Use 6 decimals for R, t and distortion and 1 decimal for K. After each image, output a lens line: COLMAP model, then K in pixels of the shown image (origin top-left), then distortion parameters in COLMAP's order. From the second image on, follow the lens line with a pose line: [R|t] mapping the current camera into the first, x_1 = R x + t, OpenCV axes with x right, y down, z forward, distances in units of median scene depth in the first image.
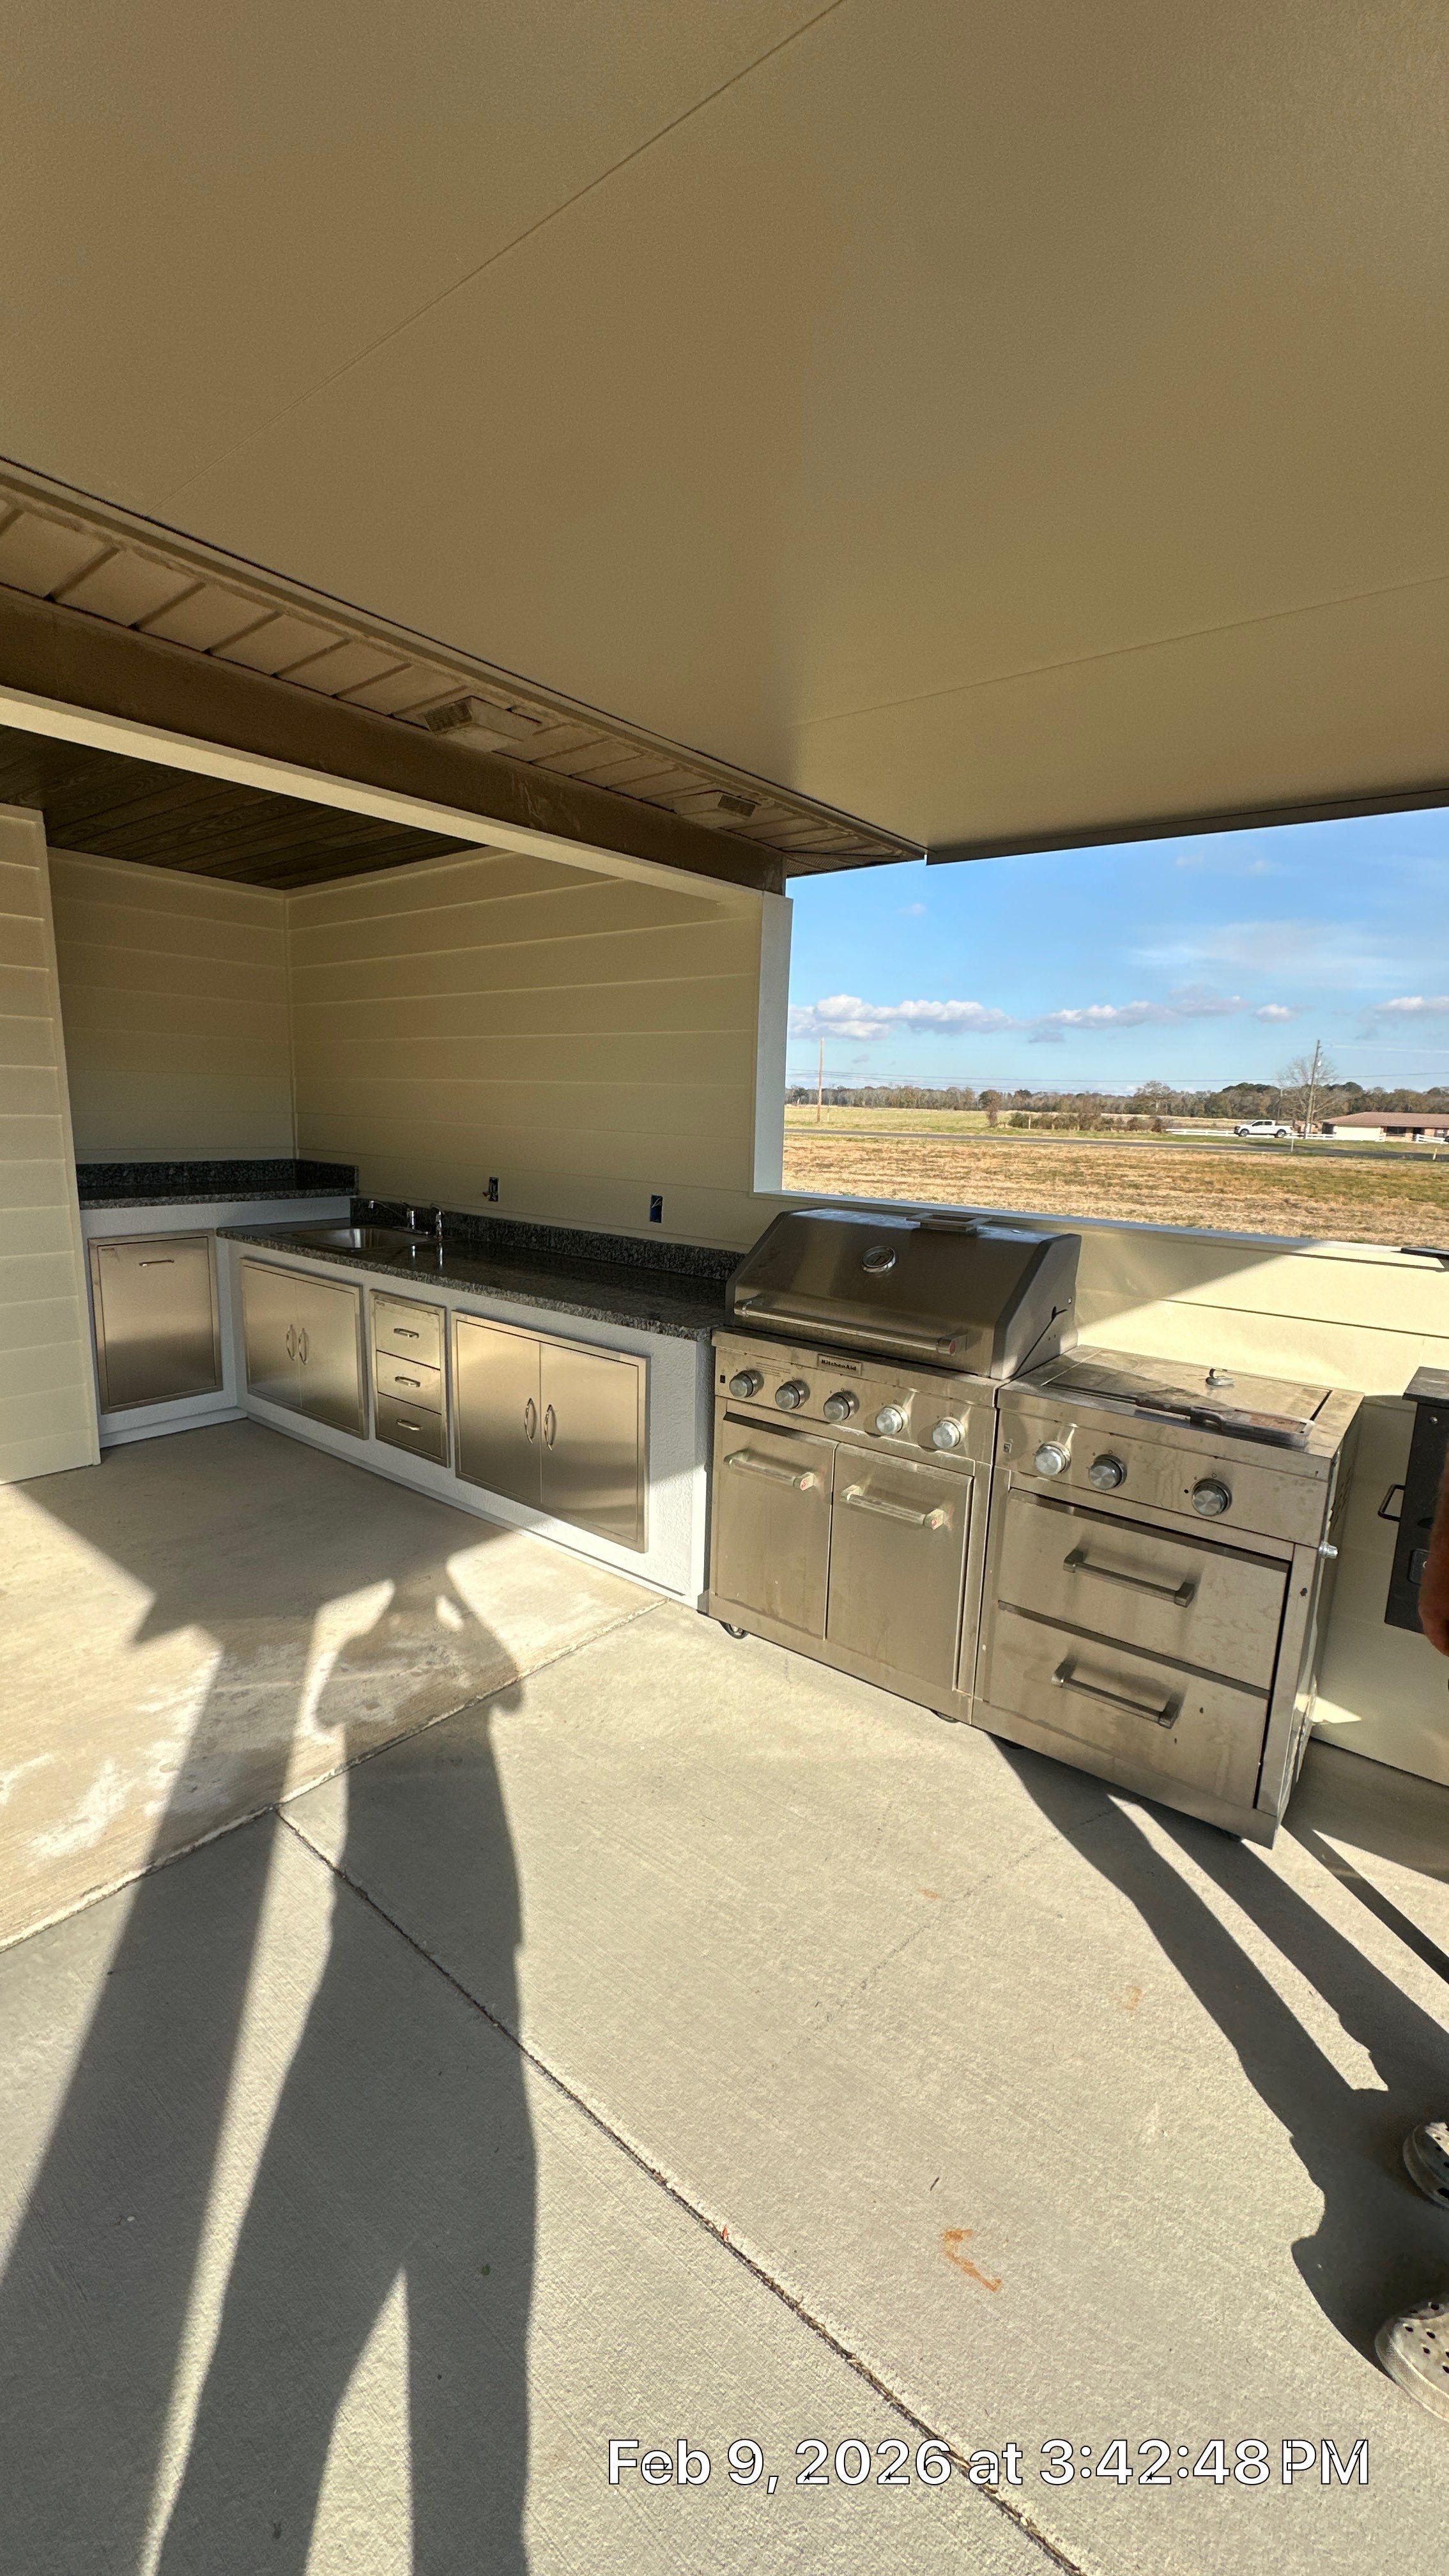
lens RADIAL K [[1018.0, 0, 720.9], [0, 1018.0, 1286.2], [0, 0, 1]] dist [-0.000105, 0.000391]
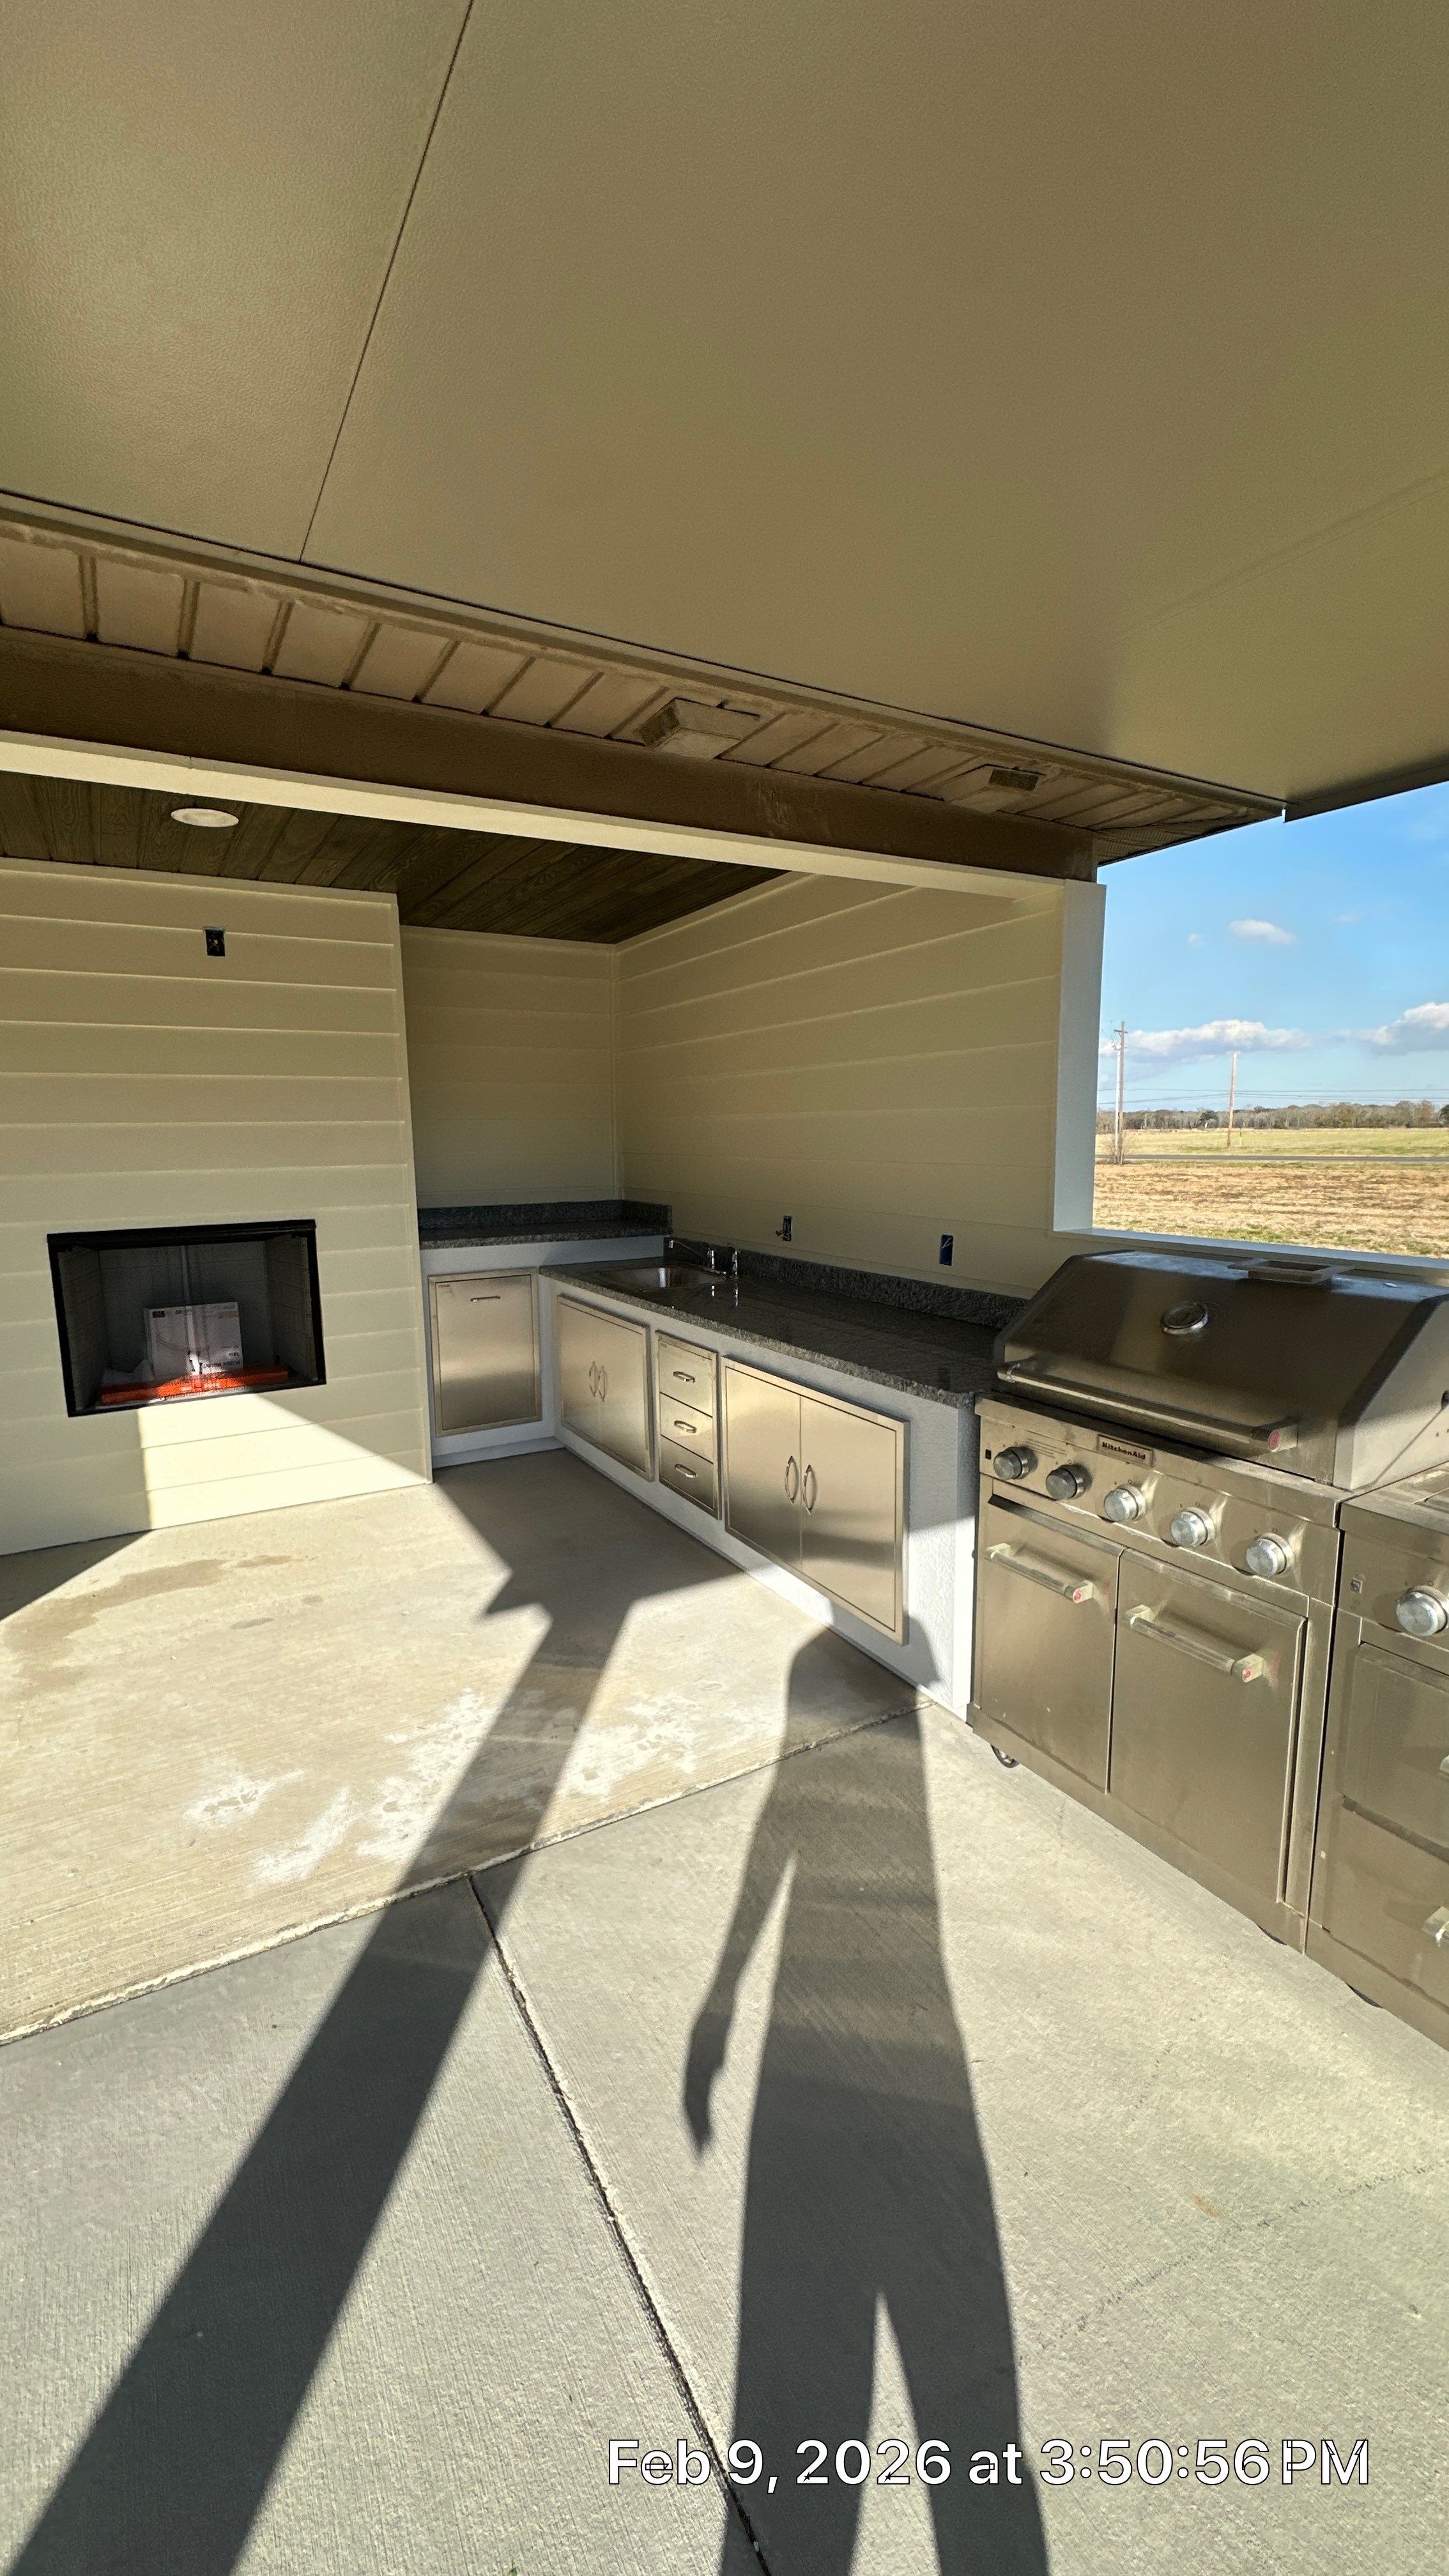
lens RADIAL K [[1018.0, 0, 725.0], [0, 1018.0, 1287.2], [0, 0, 1]] dist [-0.000105, 0.000391]
pose [[0.934356, 0.014669, -0.356038, 0.100606], [-0.026303, 0.999266, -0.027855, -0.018537], [0.355368, 0.035392, 0.934056, 0.135866]]
